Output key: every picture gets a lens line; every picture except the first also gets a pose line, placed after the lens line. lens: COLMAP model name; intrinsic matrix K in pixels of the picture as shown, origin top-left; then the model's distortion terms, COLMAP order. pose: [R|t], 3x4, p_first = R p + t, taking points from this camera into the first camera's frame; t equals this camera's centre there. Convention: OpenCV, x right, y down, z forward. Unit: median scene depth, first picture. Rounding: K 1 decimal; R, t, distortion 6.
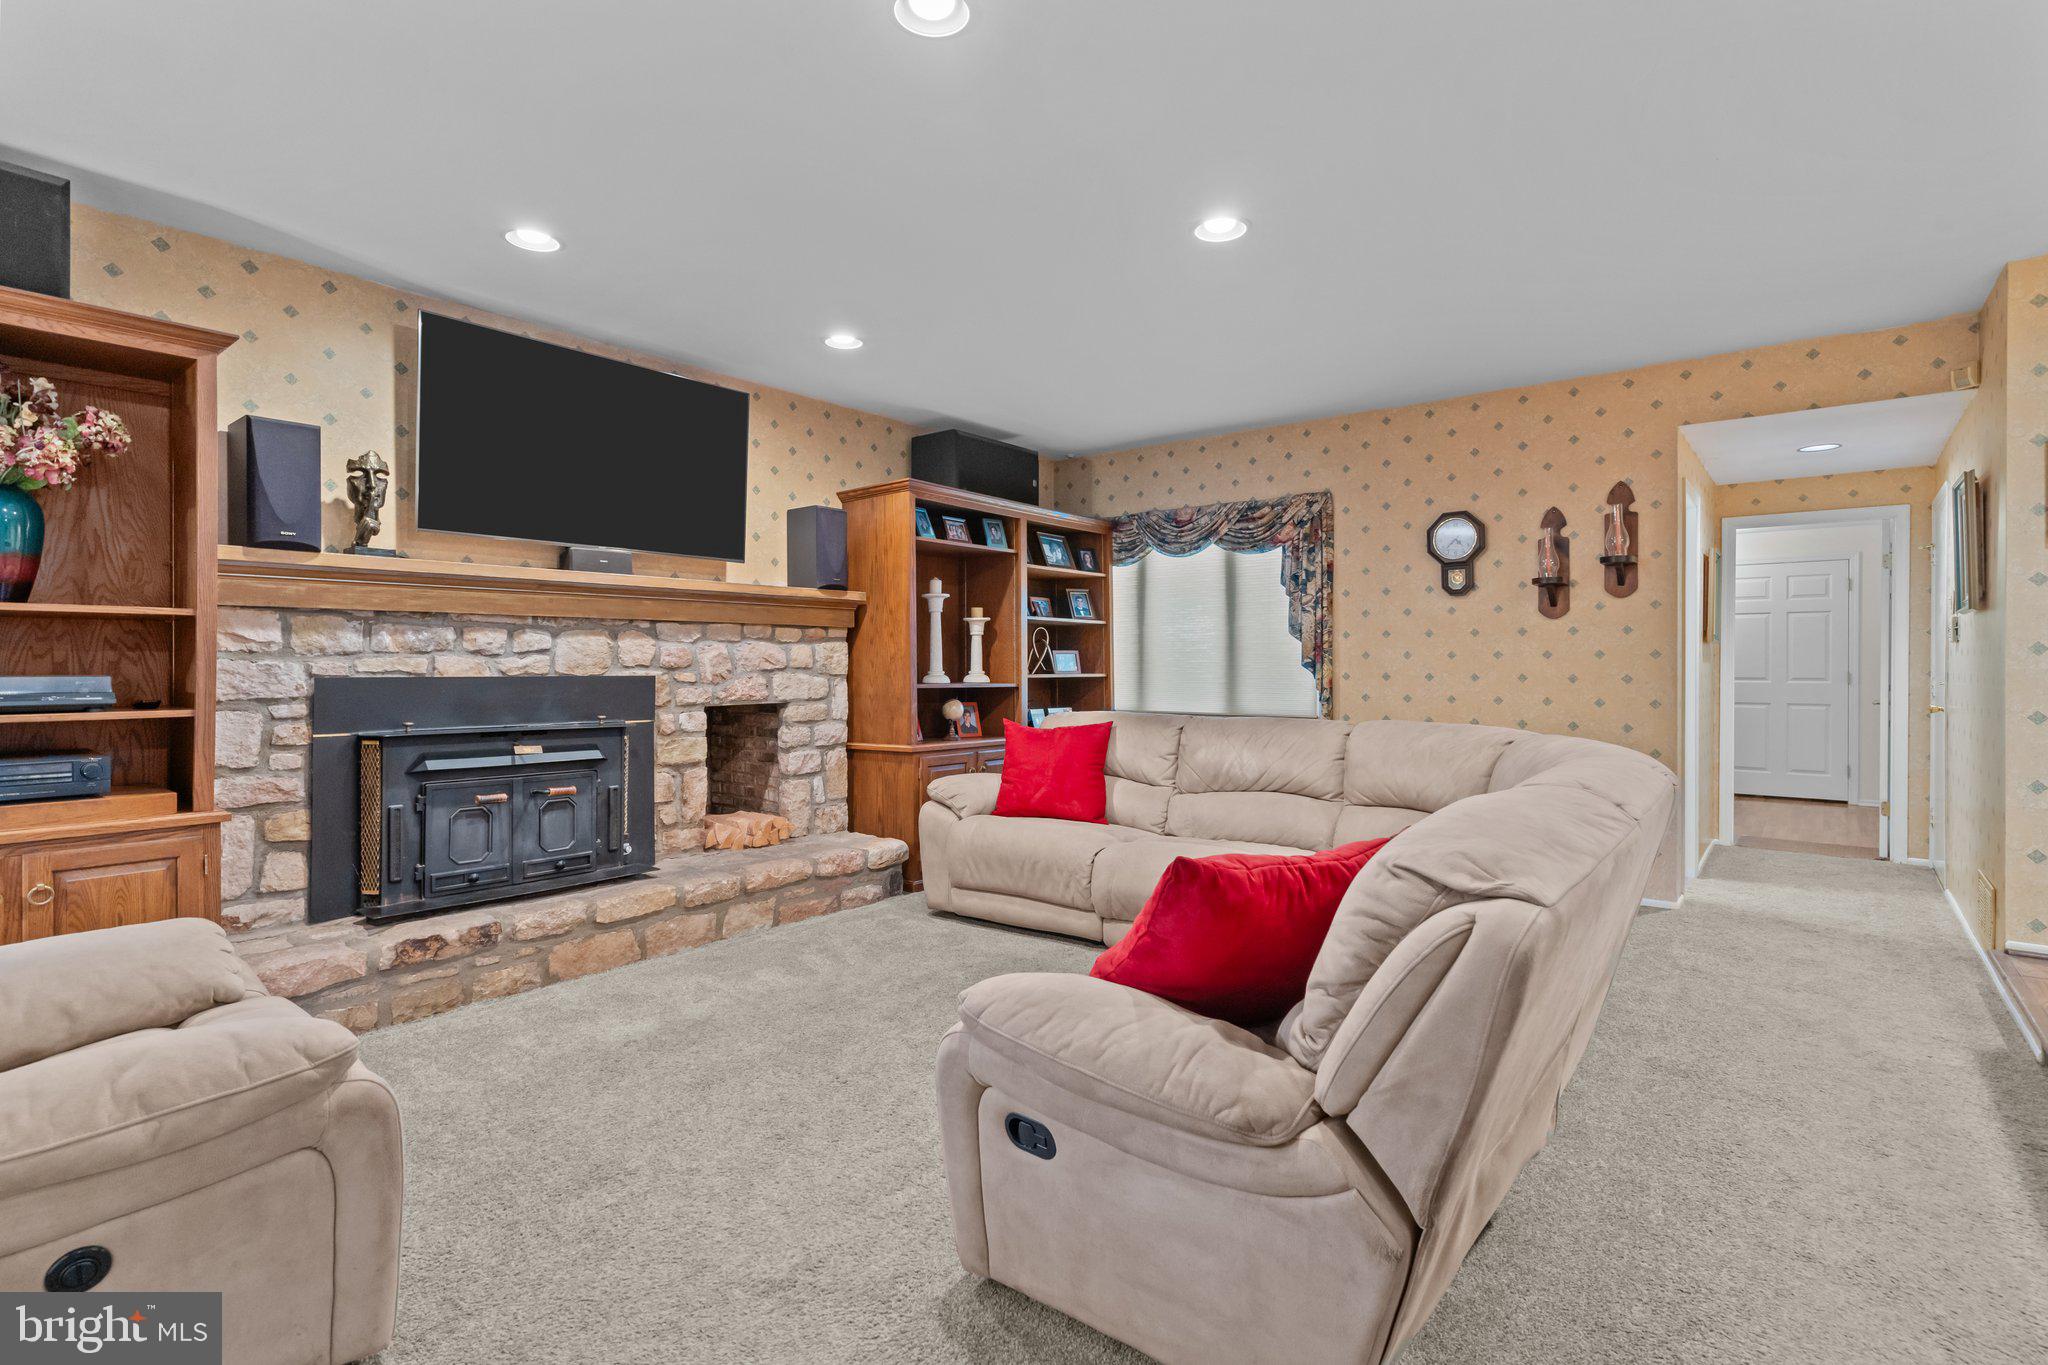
lens RADIAL K [[971.8, 0, 1018.7], [0, 971.8, 666.8], [0, 0, 1]] dist [0.001487, 0.000921]
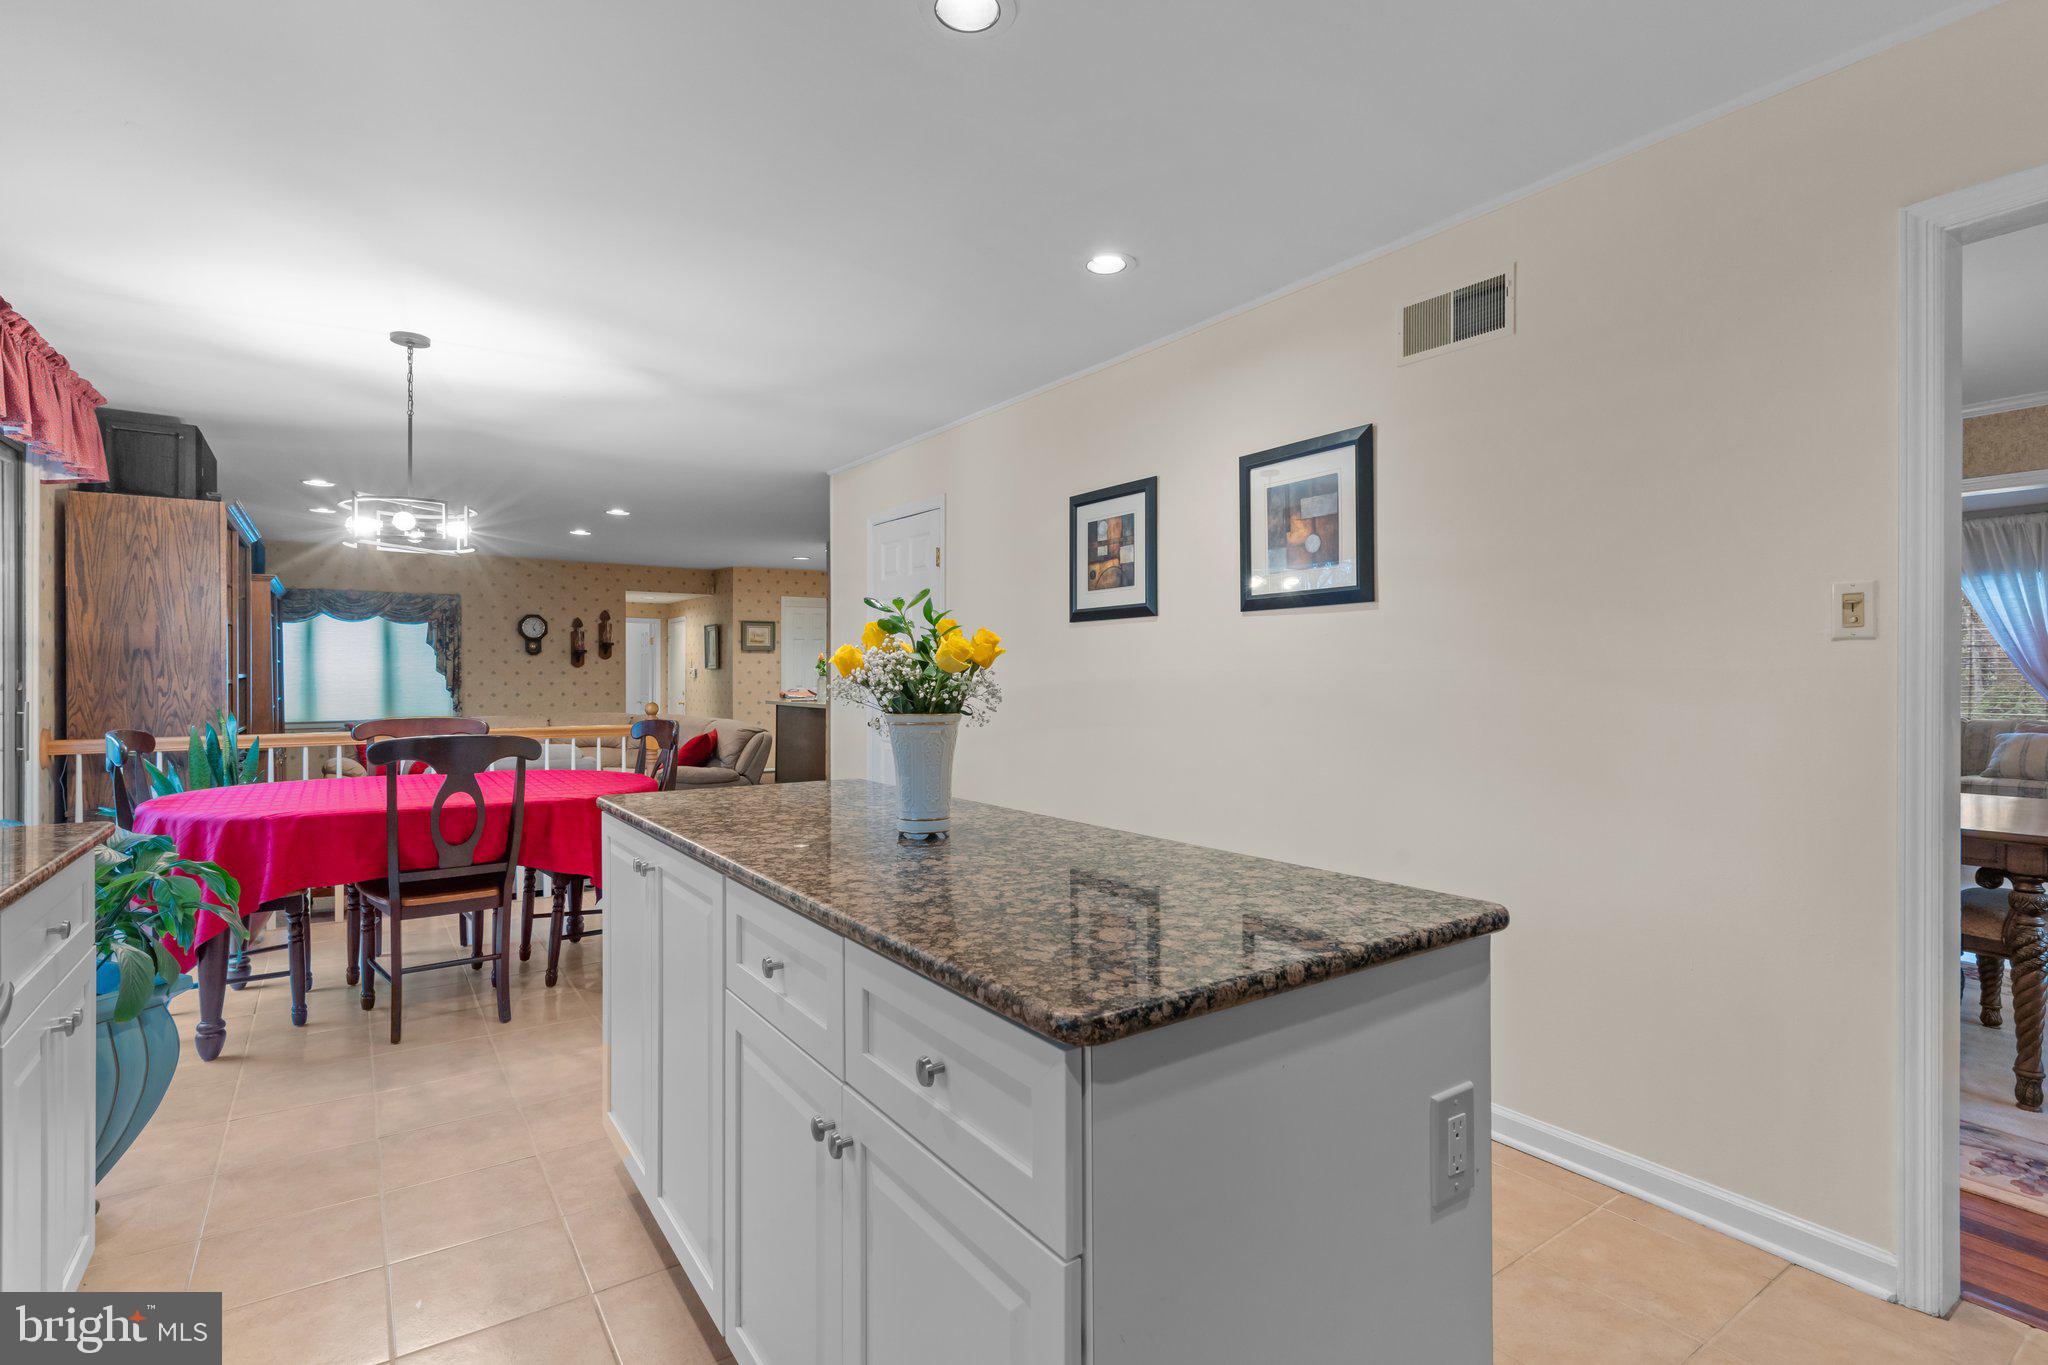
lens RADIAL K [[971.8, 0, 1022.7], [0, 971.8, 680.0], [0, 0, 1]] dist [0.001487, 0.000921]
pose [[0.272512, -0.007016, 0.962127, -1.167990], [0.004575, 0.999972, 0.005996, -0.026074], [-0.962141, 0.002768, 0.272537, -0.525840]]
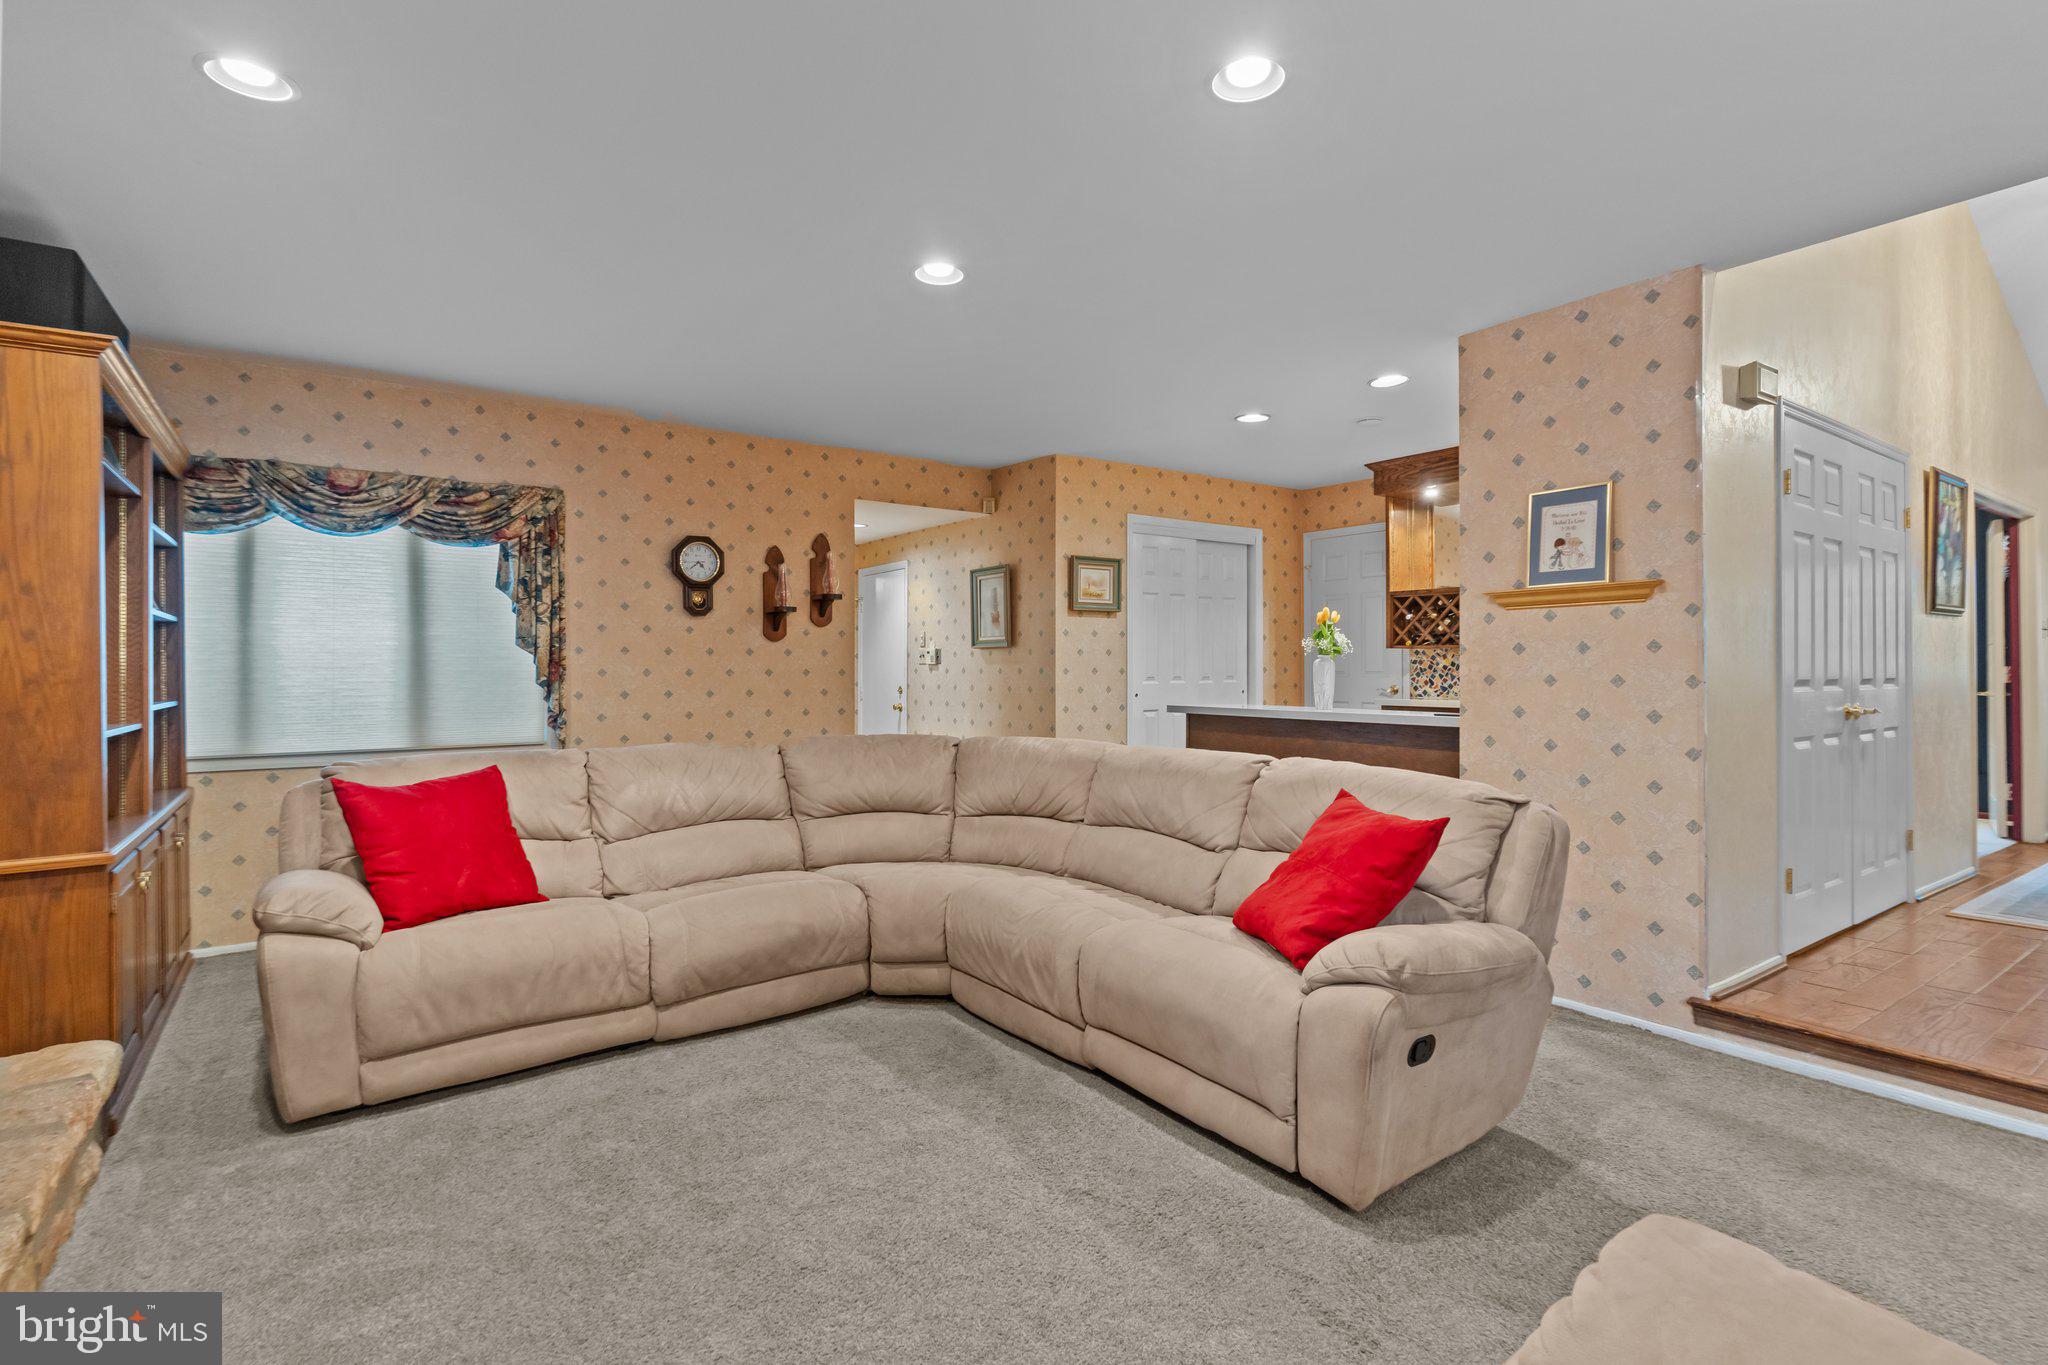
lens RADIAL K [[971.8, 0, 1014.8], [0, 971.8, 668.2], [0, 0, 1]] dist [0.001487, 0.000921]
pose [[0.275453, 0.001054, 0.961314, -0.431474], [0.004348, 0.999988, -0.002342, -0.012094], [-0.961305, 0.004825, 0.275445, 0.356110]]
